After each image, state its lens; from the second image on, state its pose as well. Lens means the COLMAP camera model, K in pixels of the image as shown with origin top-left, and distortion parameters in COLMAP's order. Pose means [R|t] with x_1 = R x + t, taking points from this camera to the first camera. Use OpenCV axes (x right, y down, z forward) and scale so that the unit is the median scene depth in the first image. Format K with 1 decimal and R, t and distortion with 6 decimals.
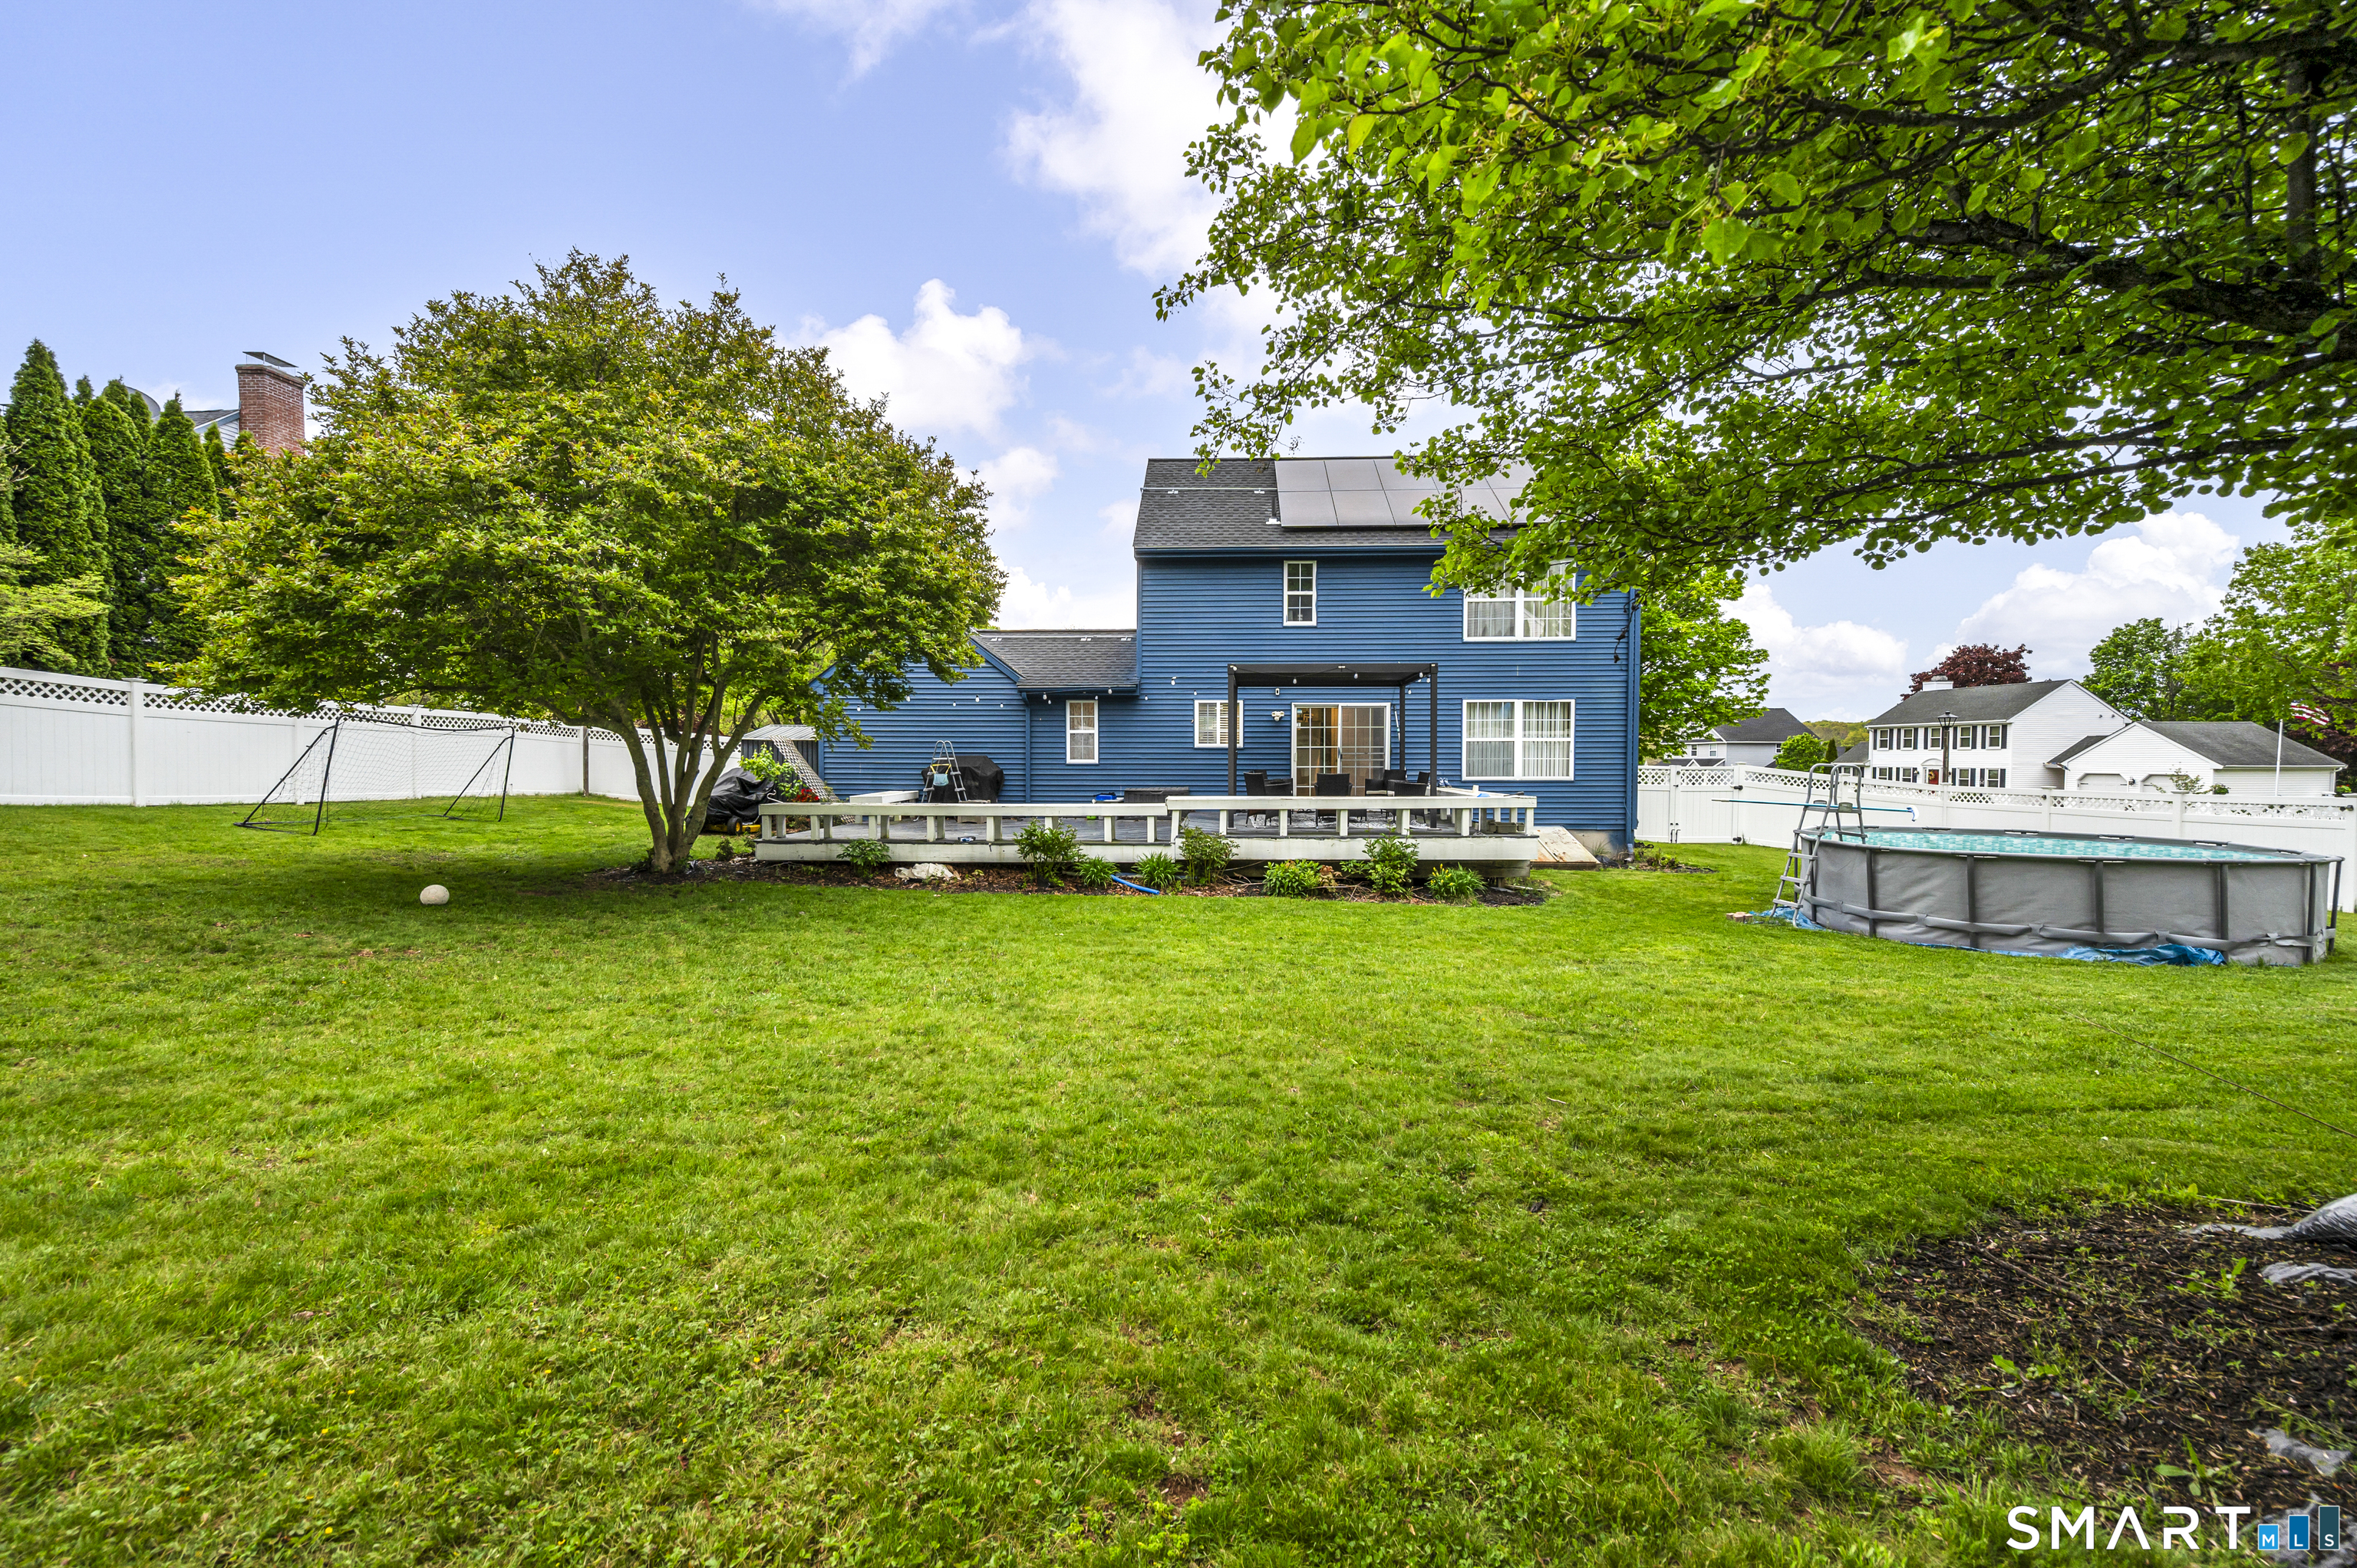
lens RADIAL K [[975.6, 0, 1192.0], [0, 975.6, 778.6], [0, 0, 1]] dist [-0.000759, 0.000067]
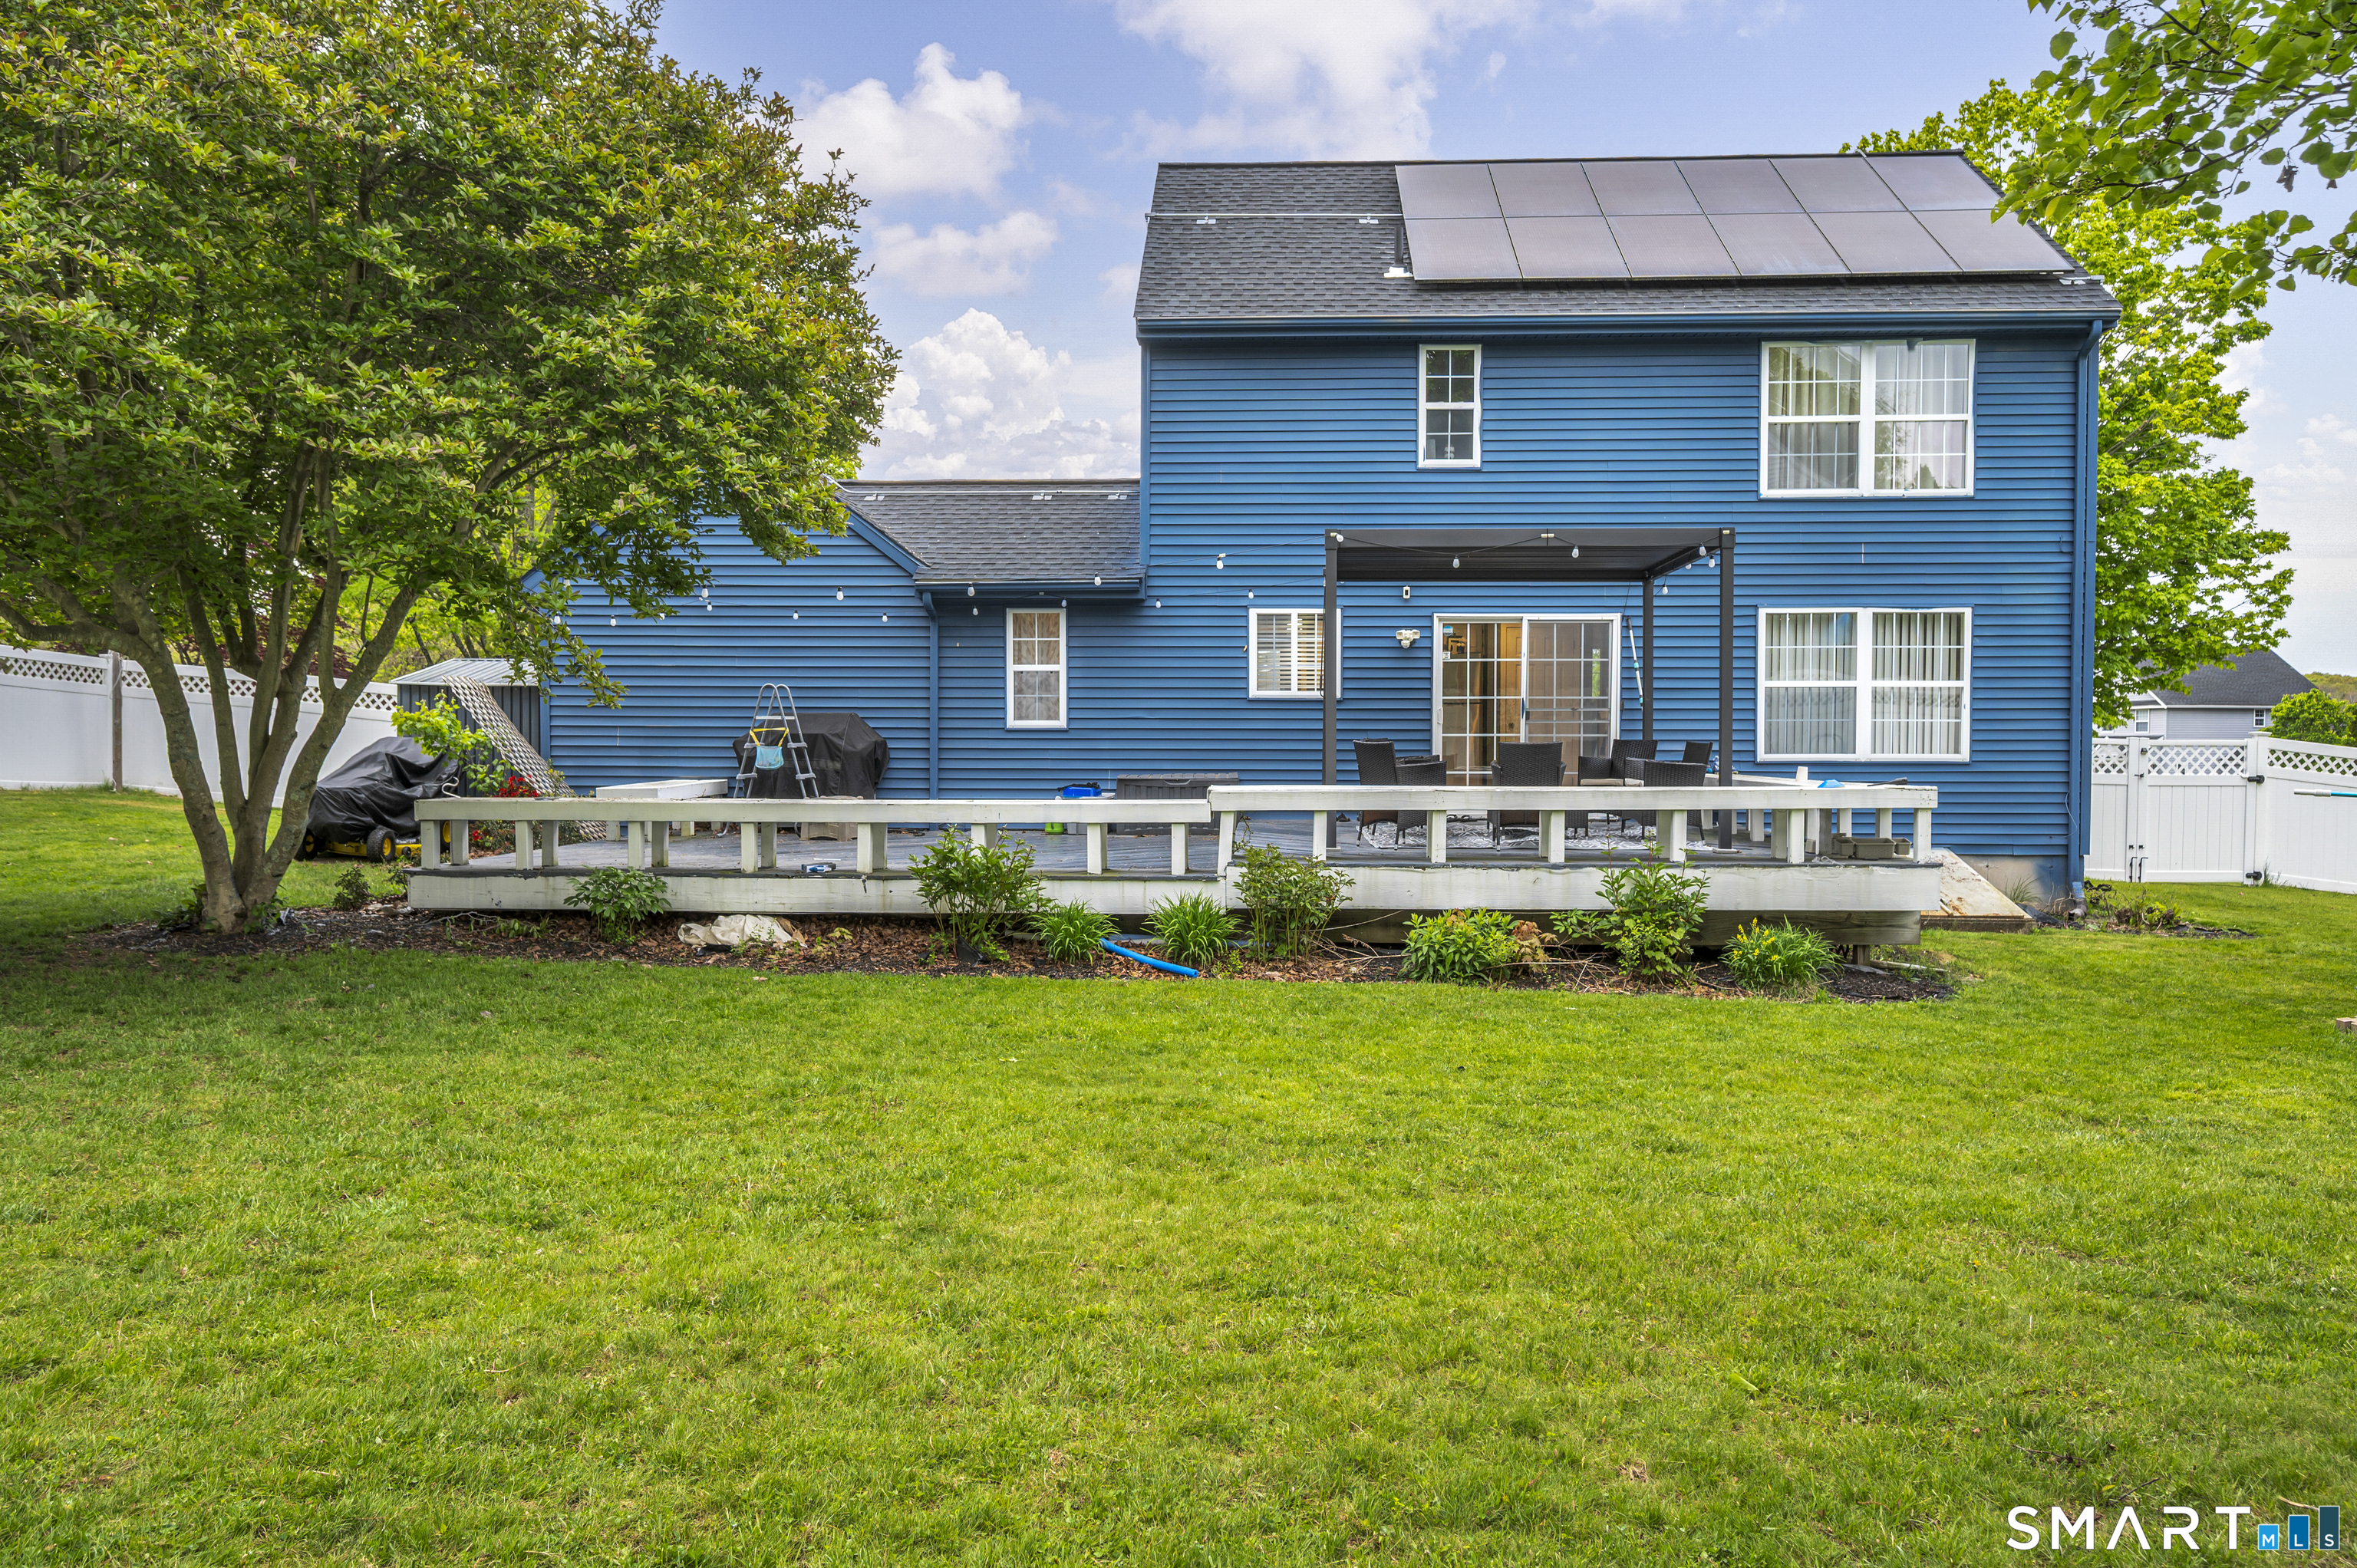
lens RADIAL K [[1558.9, 0, 1175.1], [0, 1558.9, 792.1], [0, 0, 1]] dist [0.000461, -0.007060]
pose [[0.999998, 0.001832, -0.000624, -0.043662], [-0.001830, 0.999992, 0.003604, 0.018929], [0.000631, -0.003603, 0.999993, 0.184153]]
